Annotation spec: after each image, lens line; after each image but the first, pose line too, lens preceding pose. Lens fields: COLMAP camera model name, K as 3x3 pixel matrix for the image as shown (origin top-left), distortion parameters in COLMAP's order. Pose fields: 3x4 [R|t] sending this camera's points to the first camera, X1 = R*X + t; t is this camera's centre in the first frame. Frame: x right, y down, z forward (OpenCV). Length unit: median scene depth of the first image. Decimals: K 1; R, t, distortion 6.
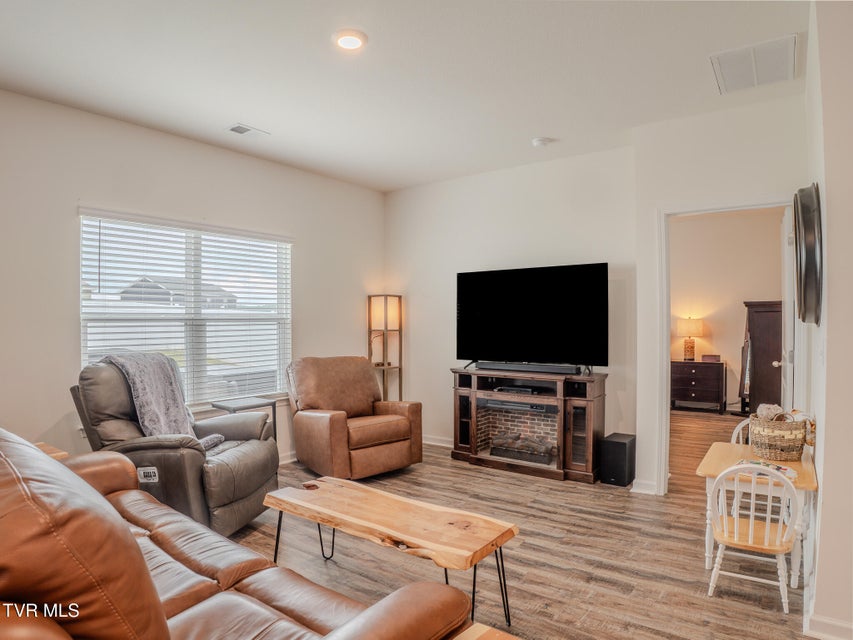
lens RADIAL K [[509.2, 0, 426.5], [0, 509.2, 320.0], [0, 0, 1]] dist [-0.111058, 0.029232]
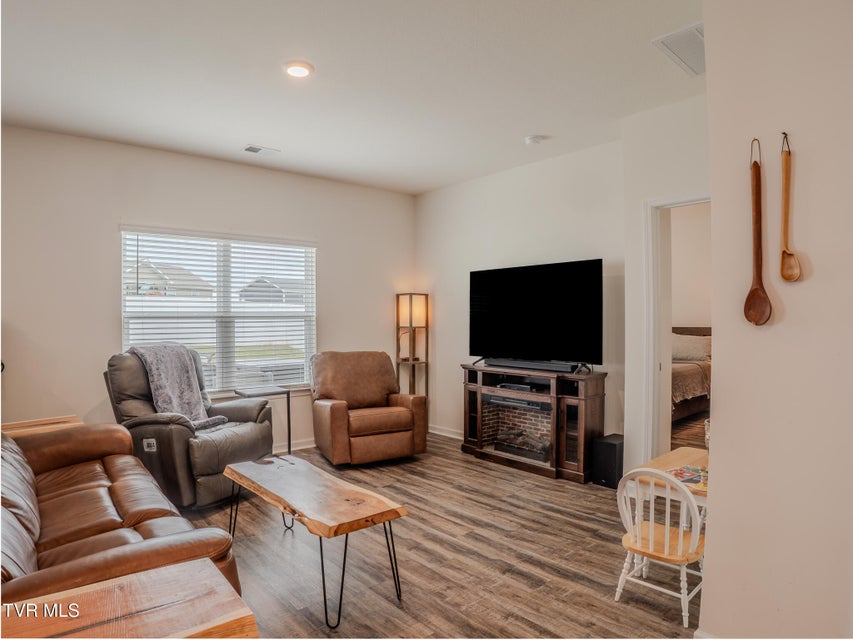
lens RADIAL K [[509.2, 0, 426.5], [0, 509.2, 320.0], [0, 0, 1]] dist [-0.111058, 0.029232]
pose [[0.976537, 0.000842, -0.215347, 0.238352], [0.000355, 0.999985, 0.005521, -0.000489], [0.215348, -0.005468, 0.976522, -0.026487]]
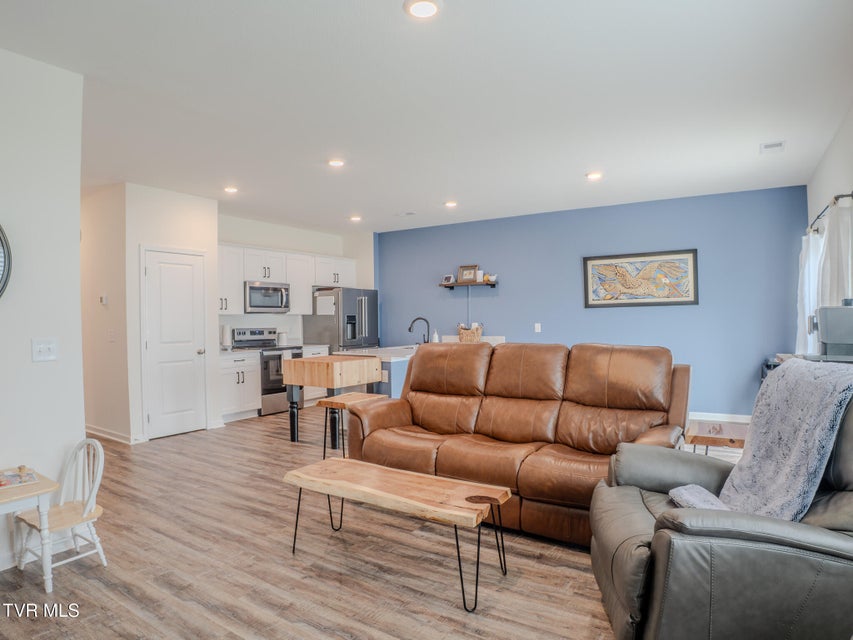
lens RADIAL K [[509.2, 0, 426.5], [0, 509.2, 320.0], [0, 0, 1]] dist [-0.111058, 0.029232]
pose [[-0.997172, 0.023023, -0.071537, -0.055093], [0.022535, 0.999717, 0.007630, 0.000962], [0.071692, 0.005996, -0.997409, 1.211760]]
